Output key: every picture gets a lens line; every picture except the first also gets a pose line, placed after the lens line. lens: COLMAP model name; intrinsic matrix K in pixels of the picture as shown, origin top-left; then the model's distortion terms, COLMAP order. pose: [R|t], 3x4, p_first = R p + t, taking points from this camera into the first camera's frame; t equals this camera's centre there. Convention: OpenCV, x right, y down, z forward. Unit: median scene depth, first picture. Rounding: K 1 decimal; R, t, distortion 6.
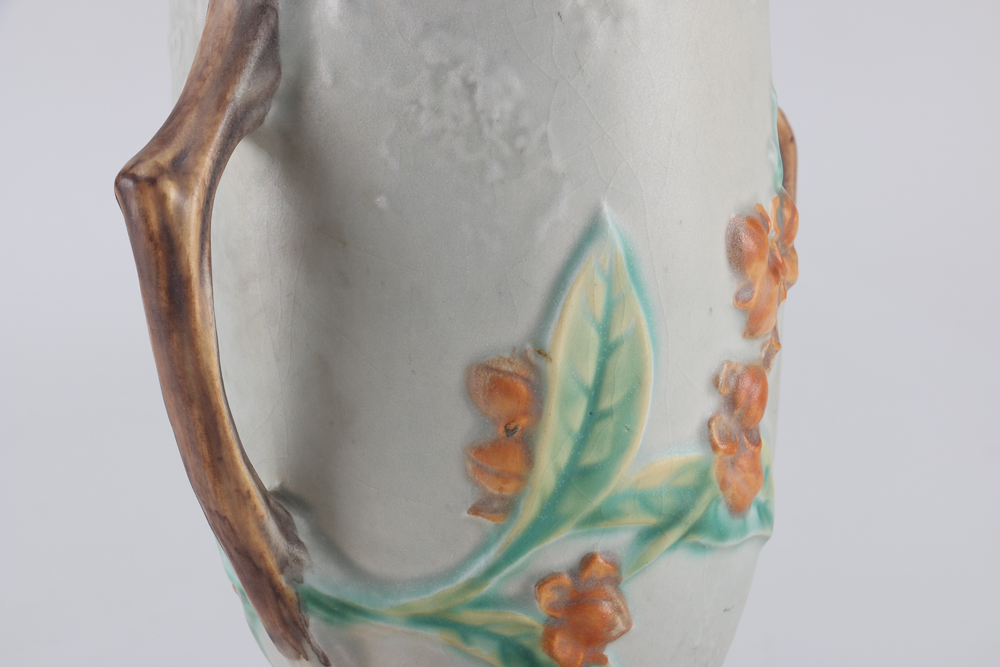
lens RADIAL K [[4221.3, 0, 499.8], [0, 4221.3, 332.9], [0, 0, 1]] dist [0.017990, 0.000000]
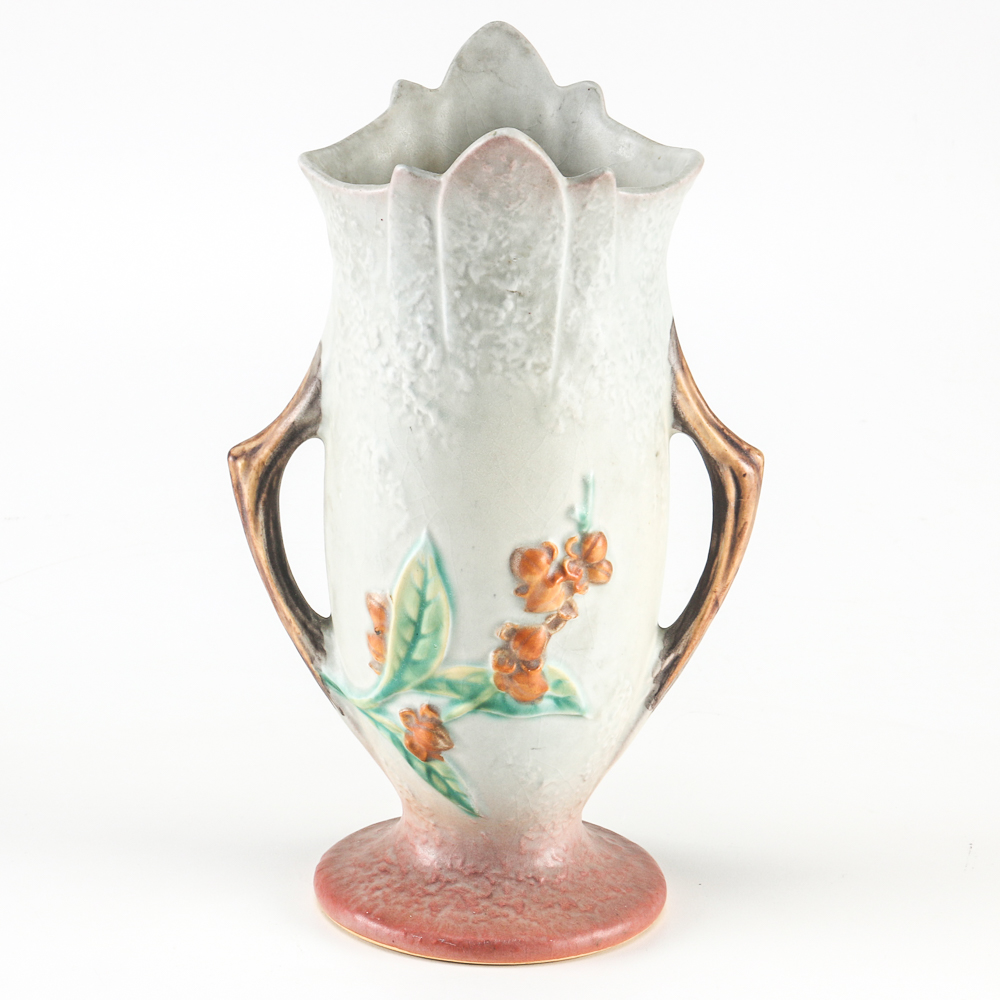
lens RADIAL K [[4440.7, 0, 495.8], [0, 4440.7, 502.1], [0, 0, 1]] dist [0.882343, 0.000000]
pose [[0.694820, 0.274118, -0.664894, 1.305037], [-0.111932, 0.954464, 0.276530, -0.569748], [0.710420, -0.117715, 0.693863, -0.310481]]
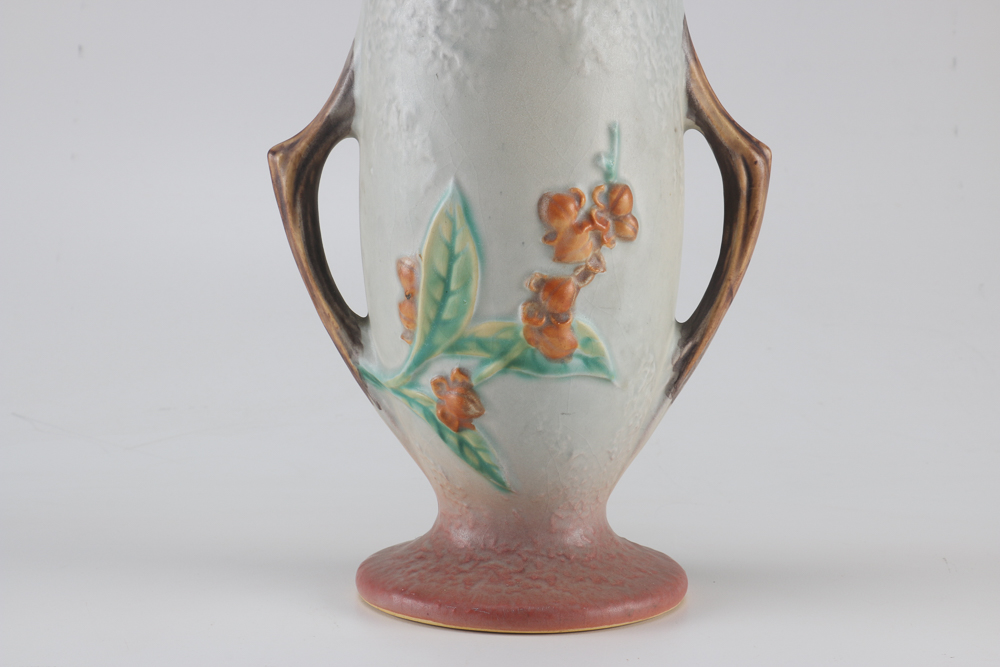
lens RADIAL K [[1654.0, 0, 507.6], [0, 1654.0, 338.2], [0, 0, 1]] dist [0.155532, 0.000000]
pose [[0.700682, 0.116908, -0.703831, 0.549309], [-0.096232, 0.992955, 0.069131, -0.013528], [0.706954, 0.019293, 0.706996, 0.499853]]
